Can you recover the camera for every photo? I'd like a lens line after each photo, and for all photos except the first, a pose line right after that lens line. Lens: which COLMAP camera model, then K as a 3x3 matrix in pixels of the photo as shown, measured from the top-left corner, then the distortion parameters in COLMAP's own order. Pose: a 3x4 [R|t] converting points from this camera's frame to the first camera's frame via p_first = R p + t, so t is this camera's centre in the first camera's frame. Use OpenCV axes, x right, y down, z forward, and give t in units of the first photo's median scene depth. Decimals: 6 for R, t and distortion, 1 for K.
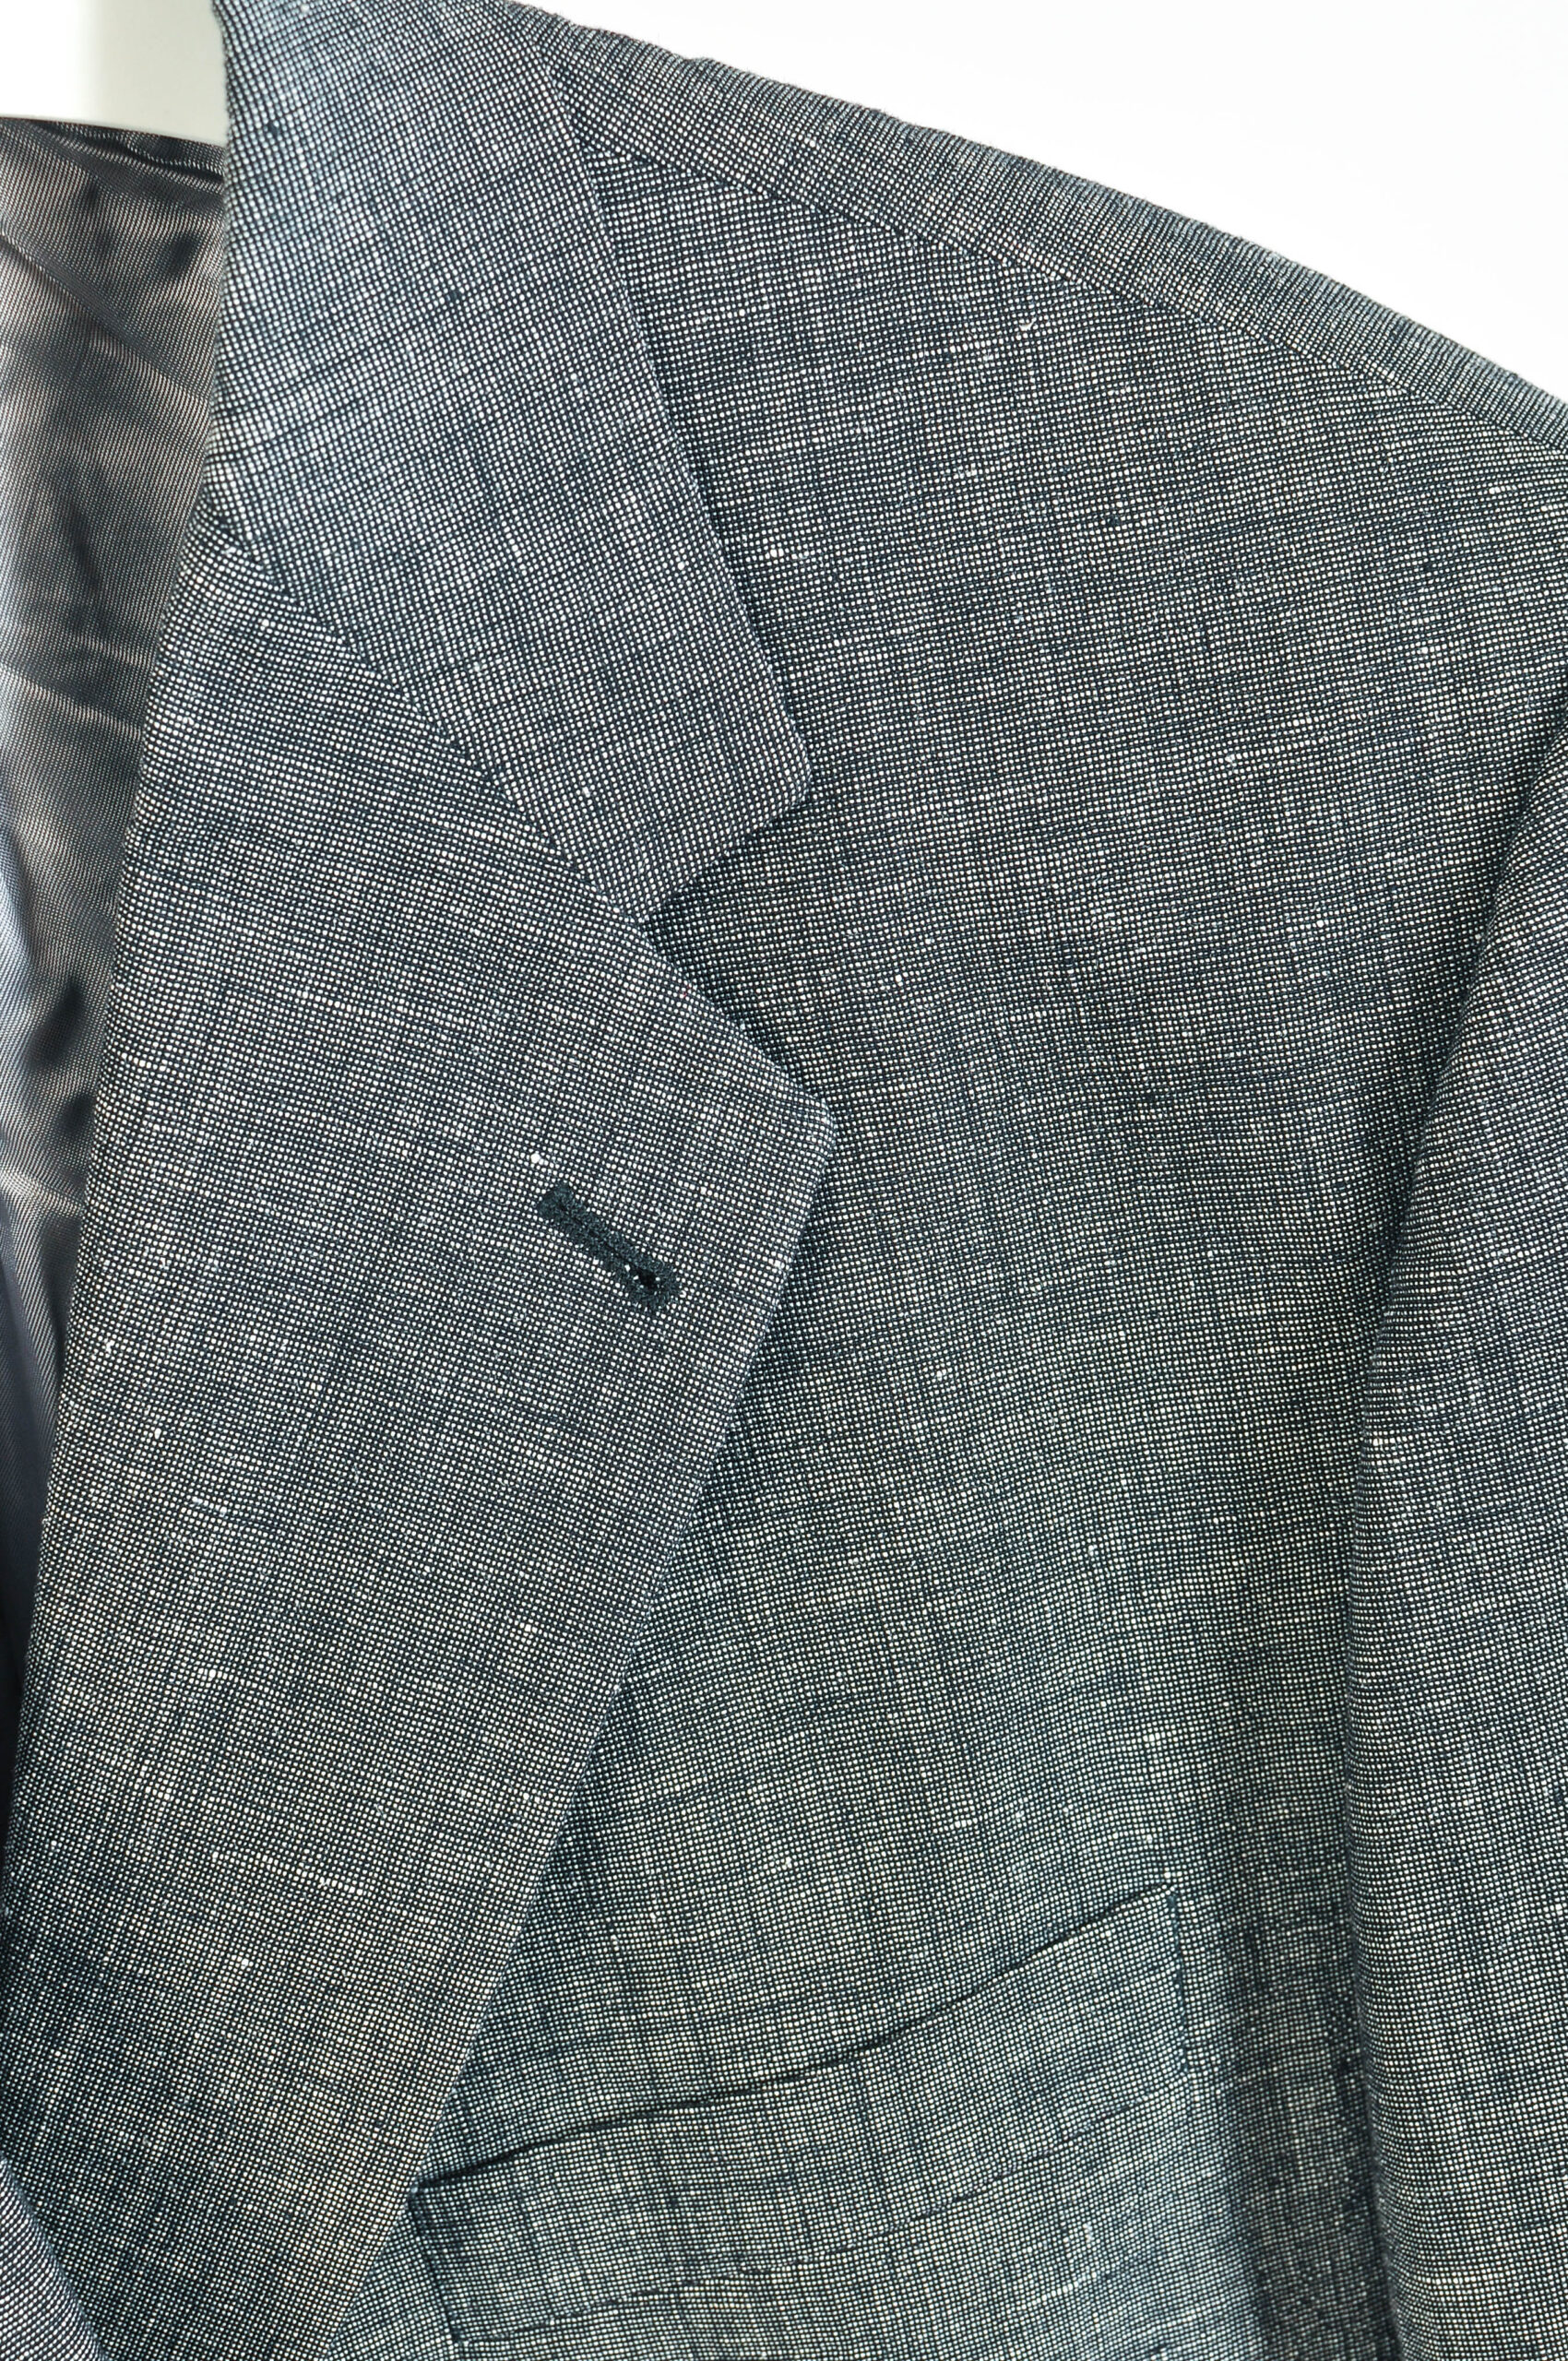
lens RADIAL K [[3764.2, 0, 793.9], [0, 3764.2, 1167.4], [0, 0, 1]] dist [-0.183914, 0.000000]
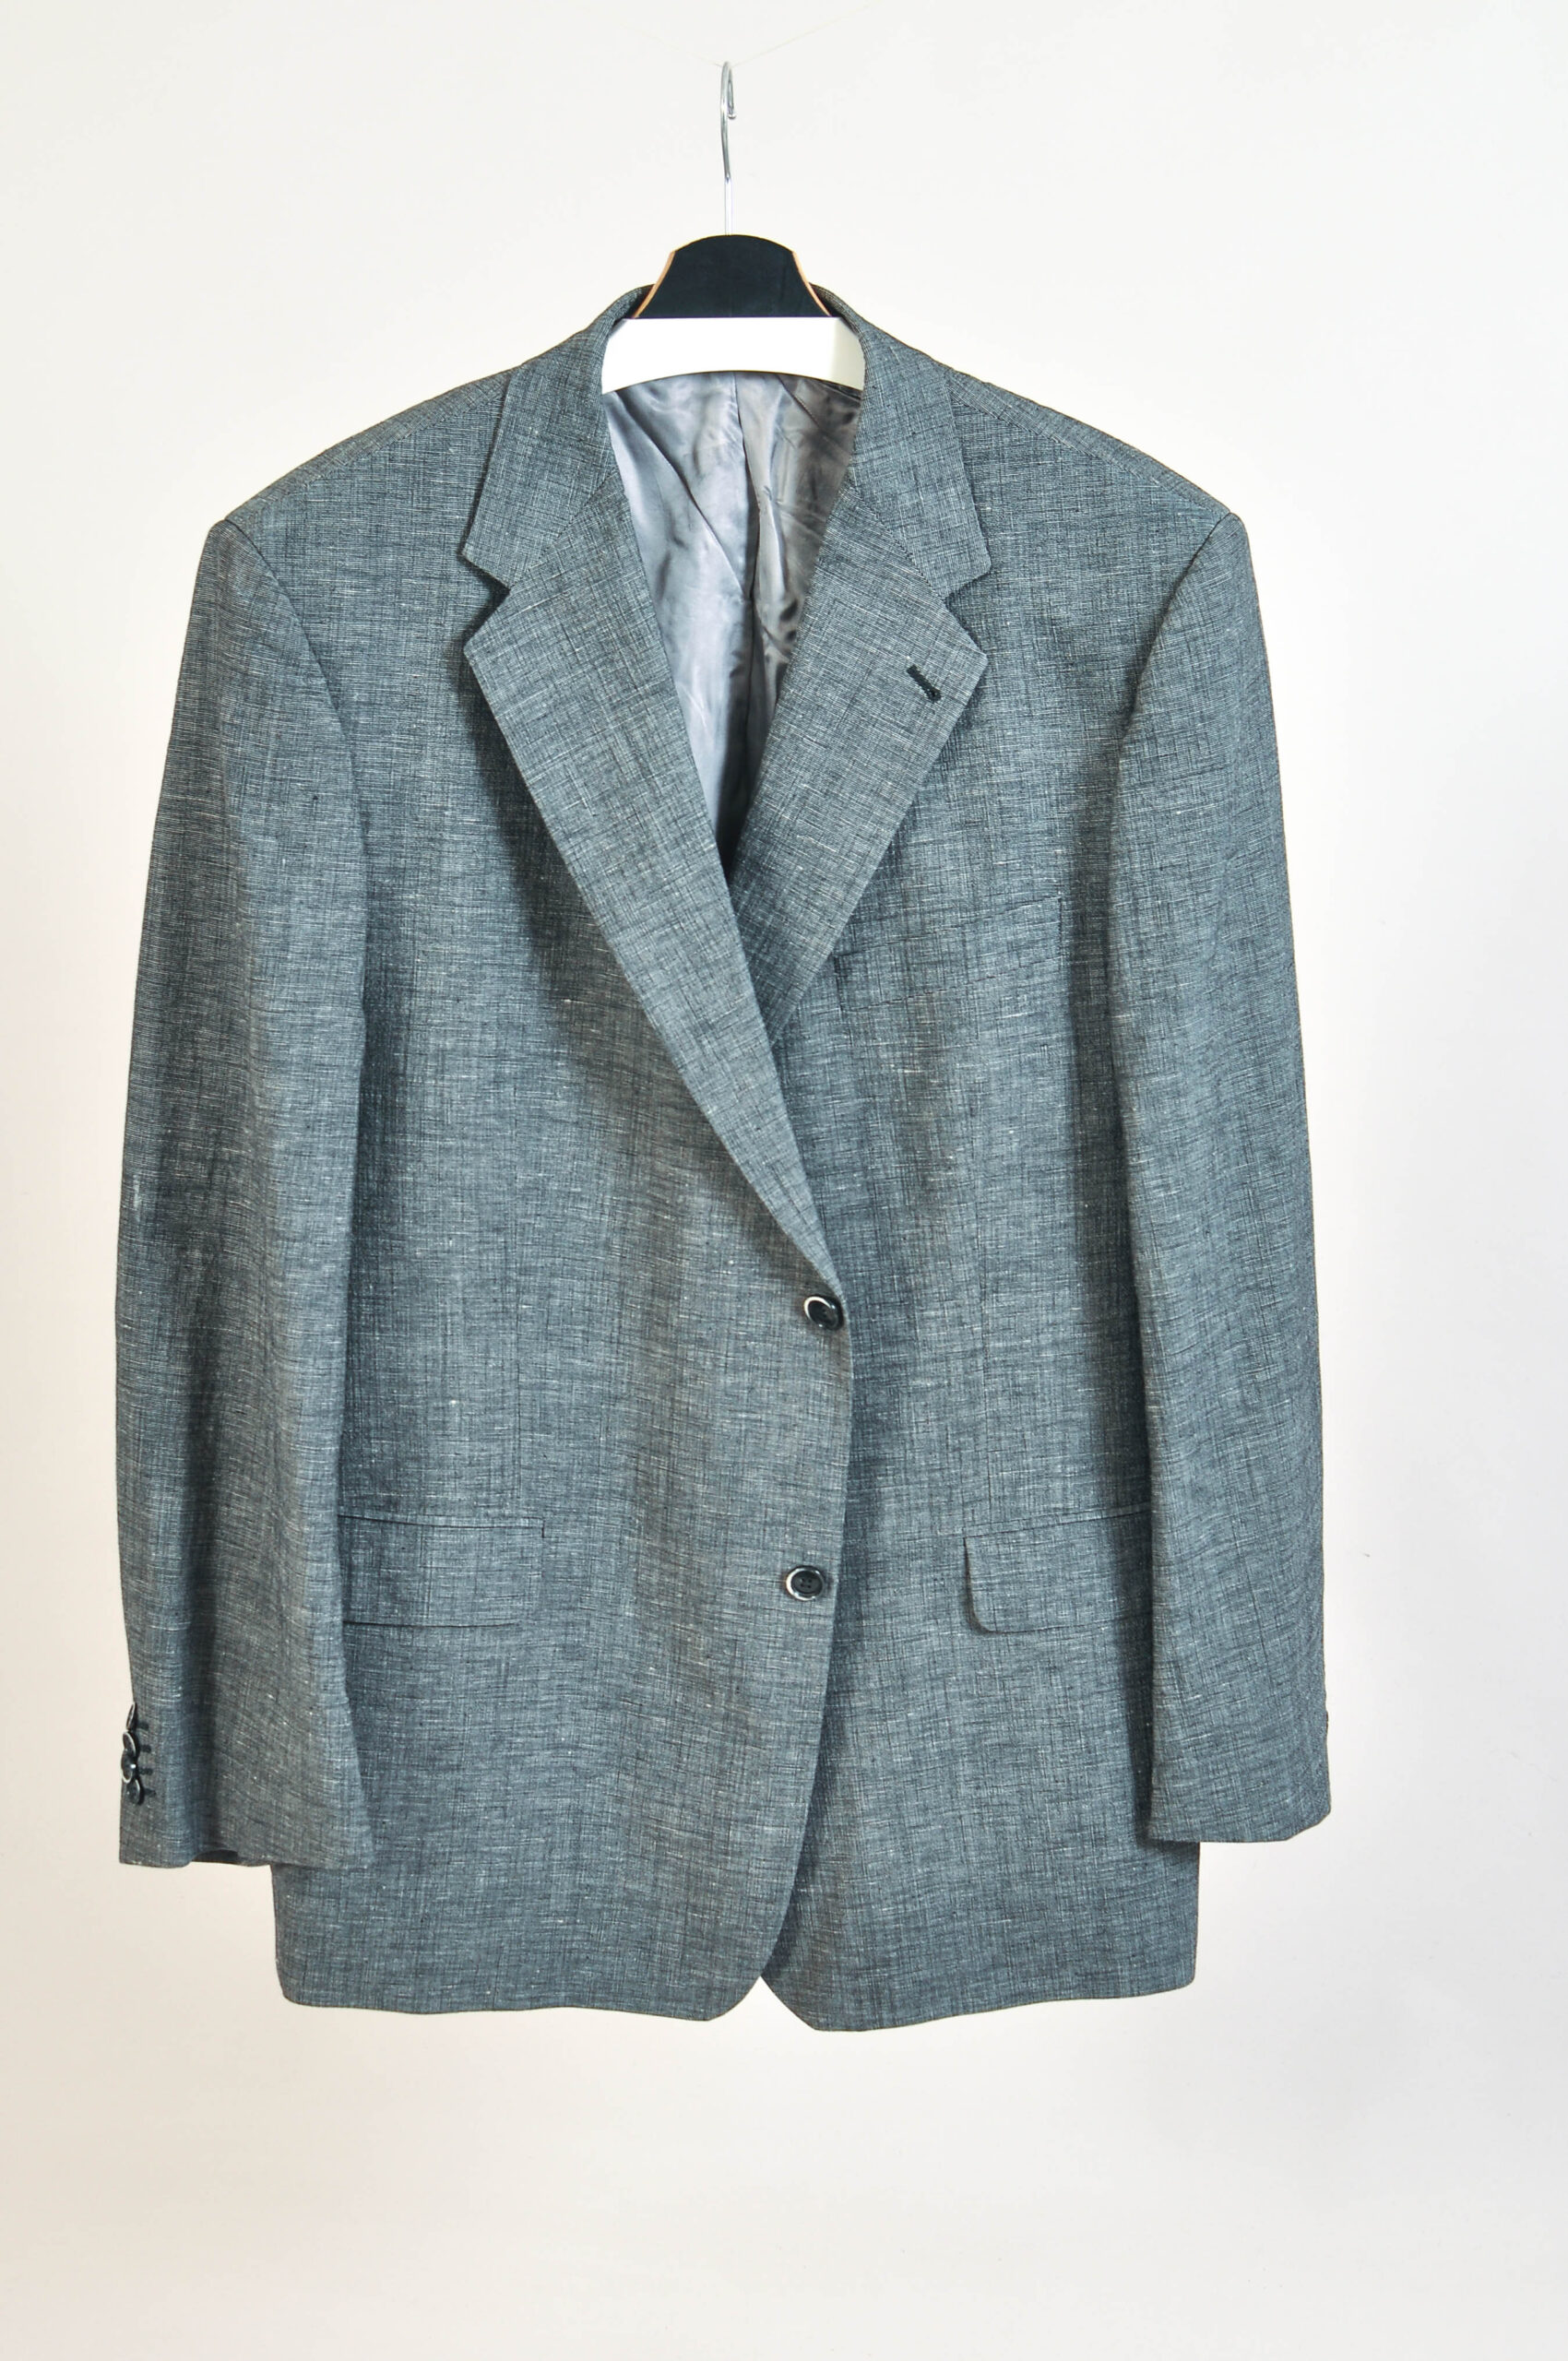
lens RADIAL K [[3764.2, 0, 783.0], [0, 3764.2, 1185.6], [0, 0, 1]] dist [-0.183914, 0.000000]
pose [[0.978769, 0.132509, -0.156376, 0.472252], [-0.143341, 0.987846, -0.060108, 0.772044], [0.146510, 0.081247, 0.985867, -2.725515]]
